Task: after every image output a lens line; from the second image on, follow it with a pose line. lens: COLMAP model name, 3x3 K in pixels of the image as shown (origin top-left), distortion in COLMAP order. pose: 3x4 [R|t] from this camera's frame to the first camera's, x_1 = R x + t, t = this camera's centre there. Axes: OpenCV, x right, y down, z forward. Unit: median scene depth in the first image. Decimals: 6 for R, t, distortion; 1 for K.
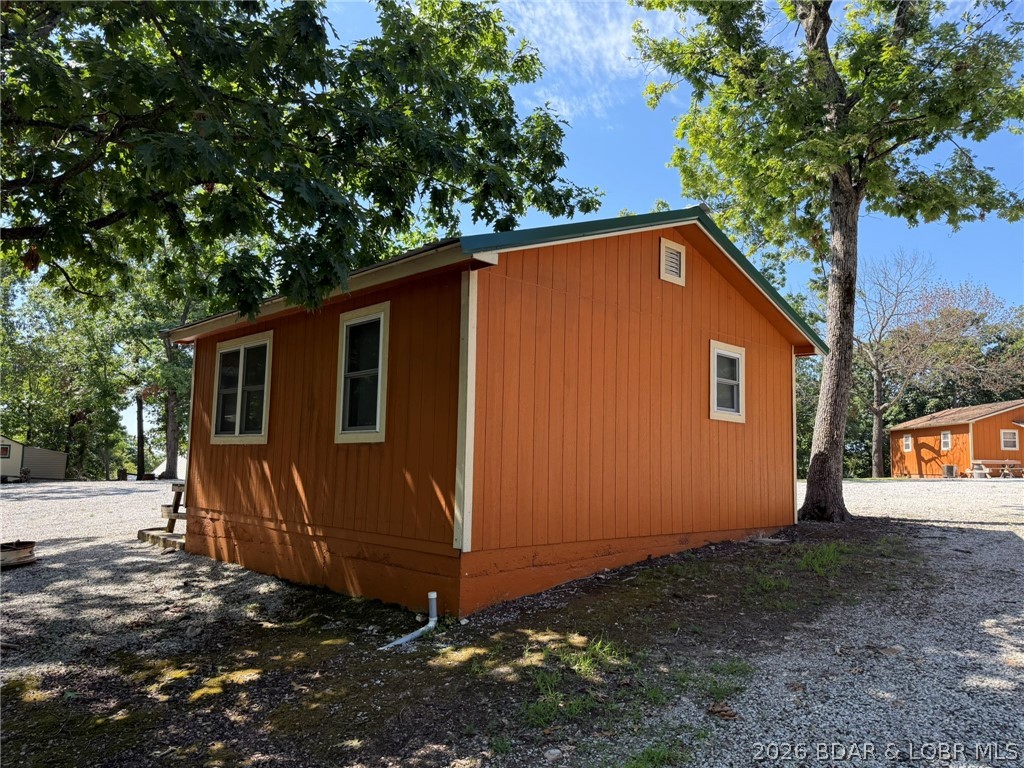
lens RADIAL K [[730.0, 0, 512.0], [0, 730.0, 384.0], [0, 0, 1]] dist [0.029183, -0.000216]
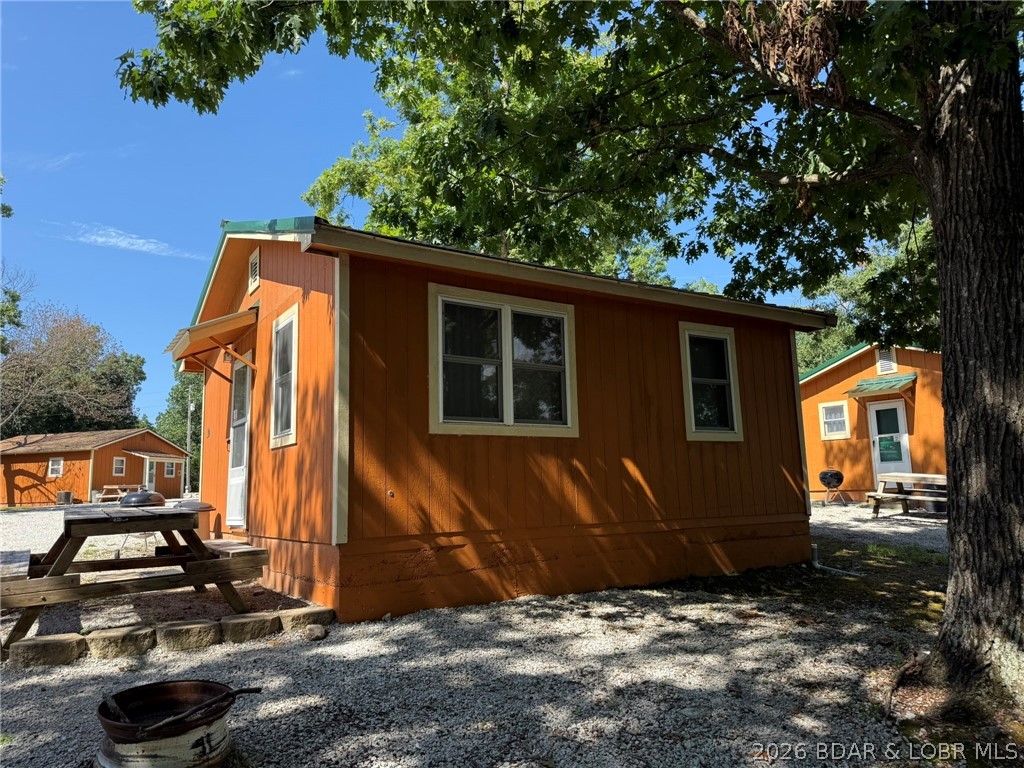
lens RADIAL K [[730.0, 0, 512.0], [0, 730.0, 384.0], [0, 0, 1]] dist [0.029183, -0.000216]
pose [[0.196541, 0.123339, 0.972707, -1.312161], [-0.078379, 0.990858, -0.109804, 0.133063], [-0.977358, -0.054659, 0.204412, 1.007705]]
